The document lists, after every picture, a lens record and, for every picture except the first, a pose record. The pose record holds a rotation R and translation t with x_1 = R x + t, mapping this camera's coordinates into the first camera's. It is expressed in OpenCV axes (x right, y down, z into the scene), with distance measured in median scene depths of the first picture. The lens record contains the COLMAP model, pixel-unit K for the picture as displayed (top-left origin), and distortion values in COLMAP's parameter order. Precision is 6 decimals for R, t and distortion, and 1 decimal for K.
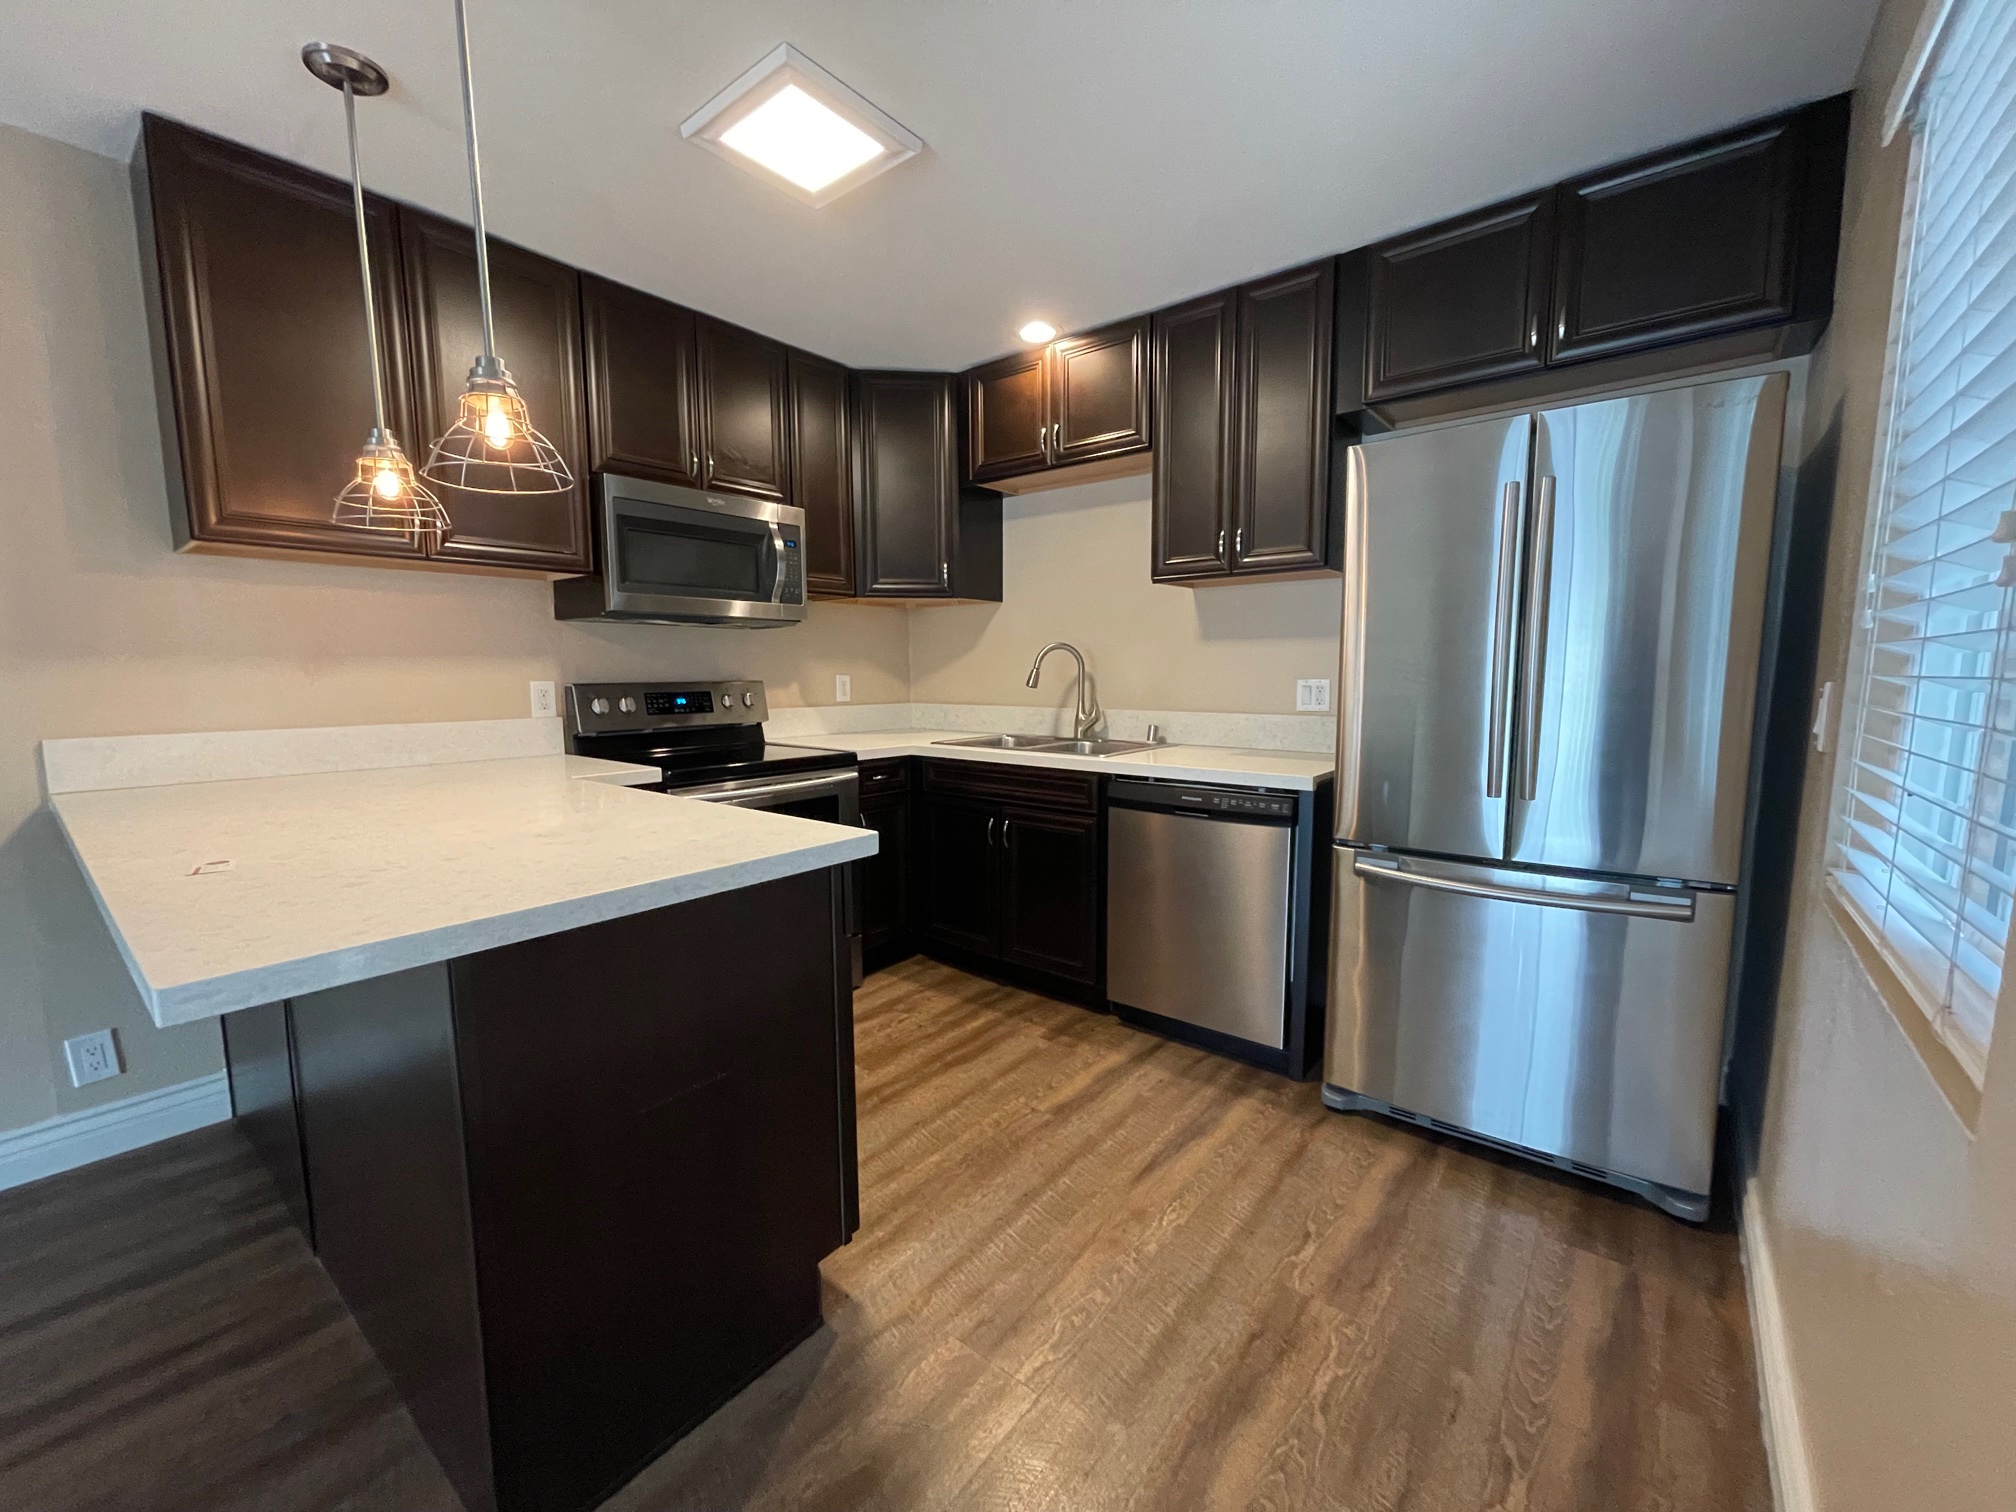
lens RADIAL K [[811.1, 0, 992.0], [0, 811.1, 751.3], [0, 0, 1]] dist [-0.001193, 0.001093]
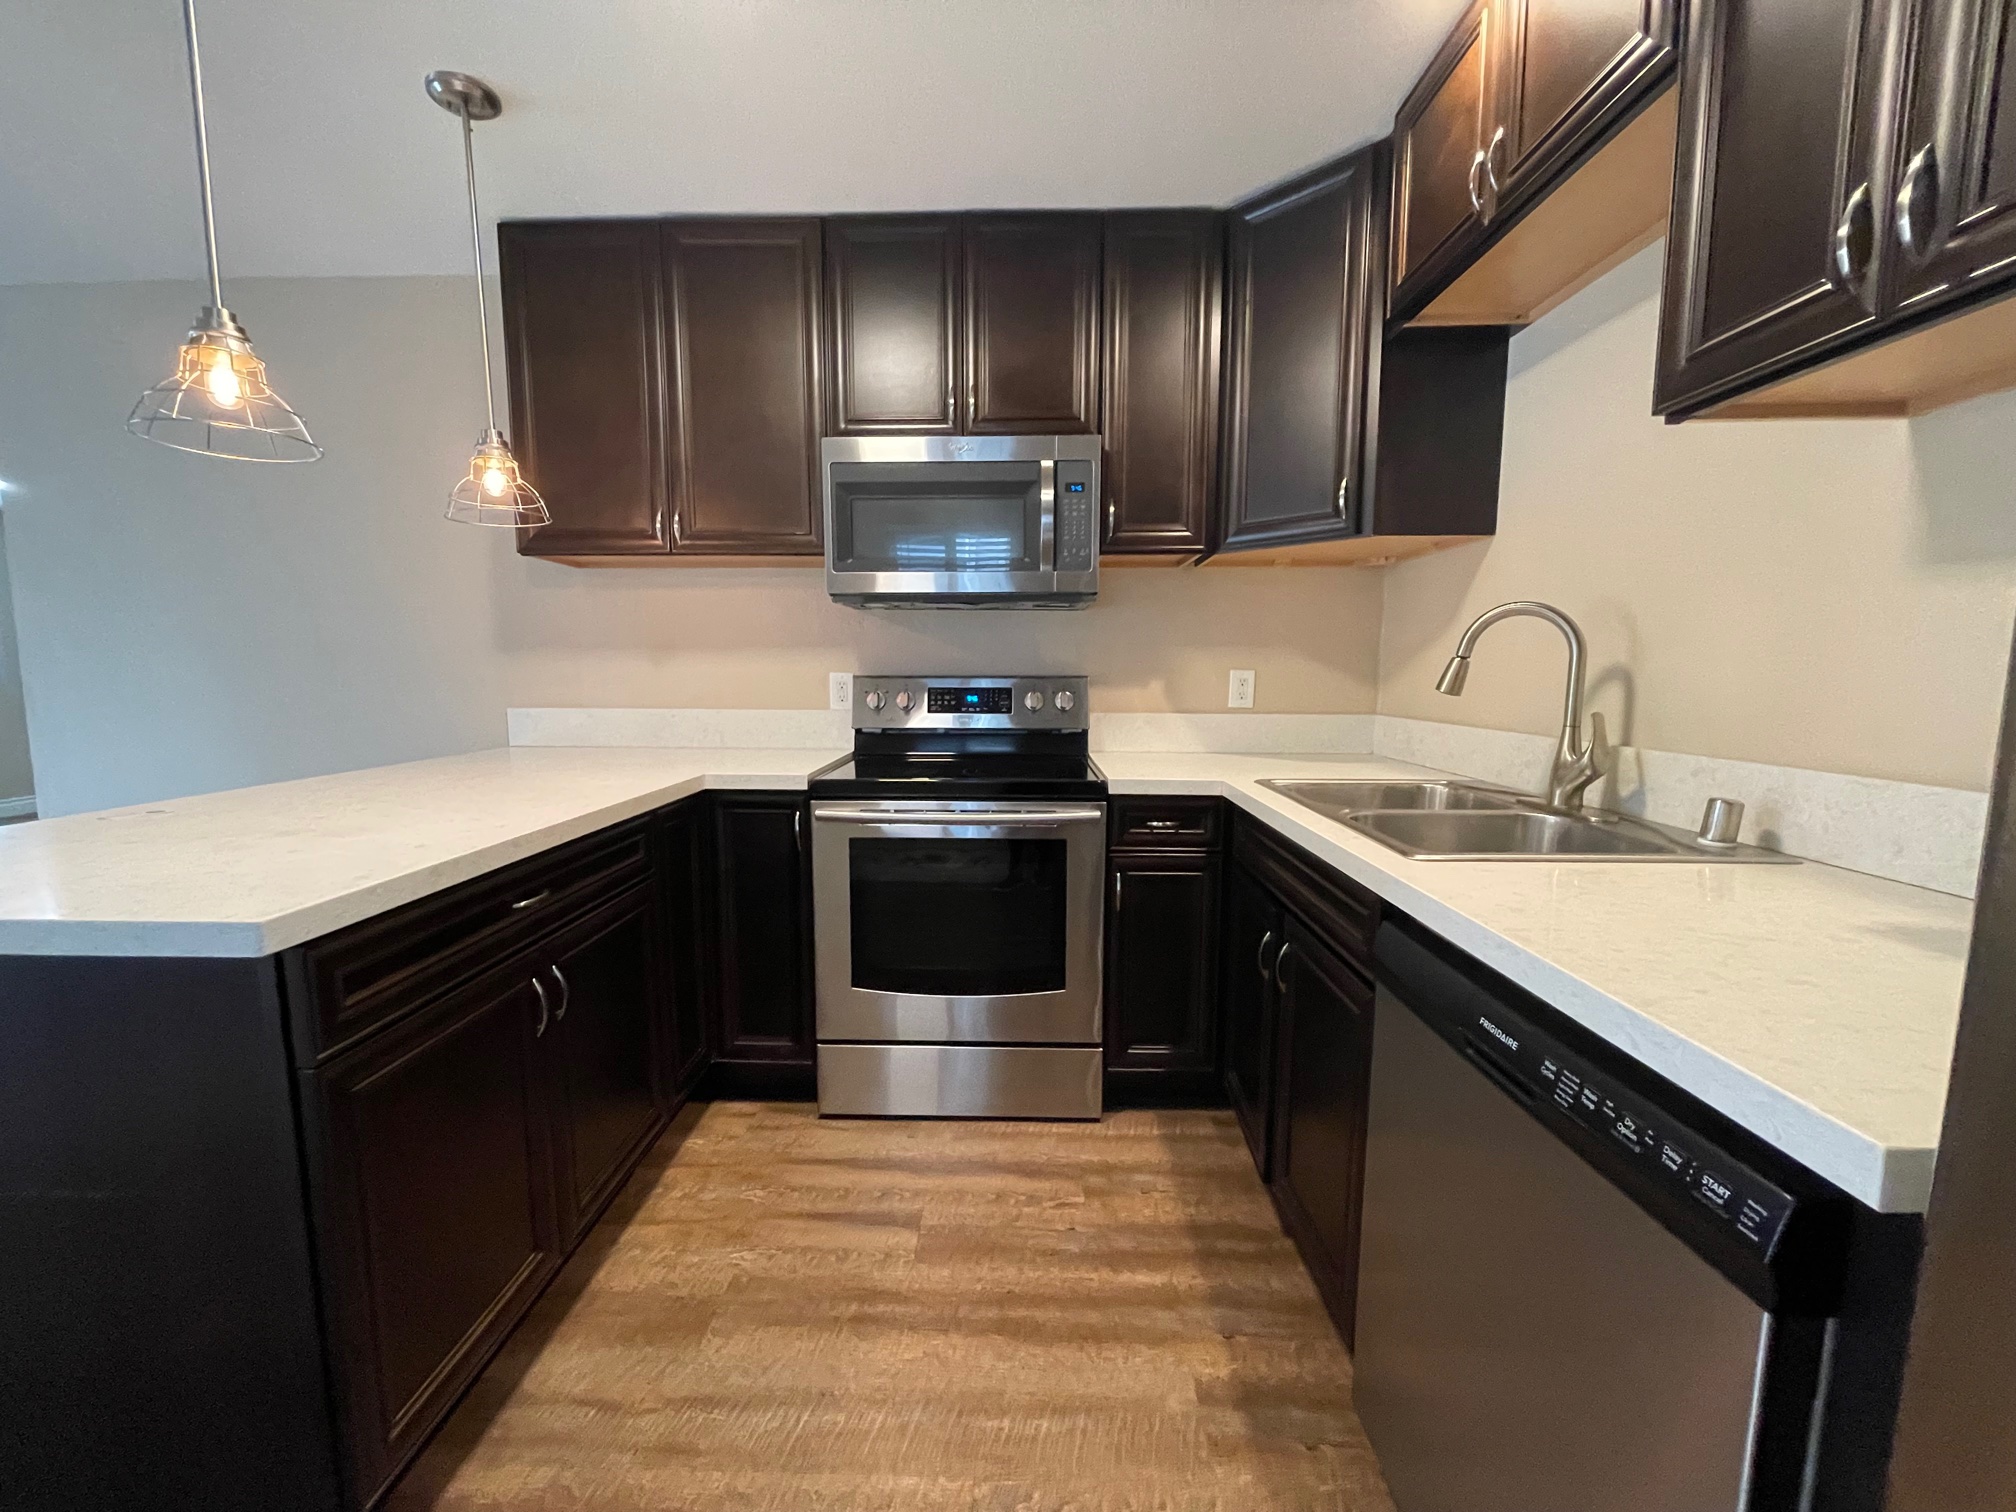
lens RADIAL K [[811.1, 0, 995.3], [0, 811.1, 753.7], [0, 0, 1]] dist [-0.001193, 0.001093]
pose [[0.605532, 0.087233, -0.791026, 0.314677], [-0.083144, 0.995469, 0.046131, -0.046656], [0.791466, 0.037835, 0.610041, 0.519510]]
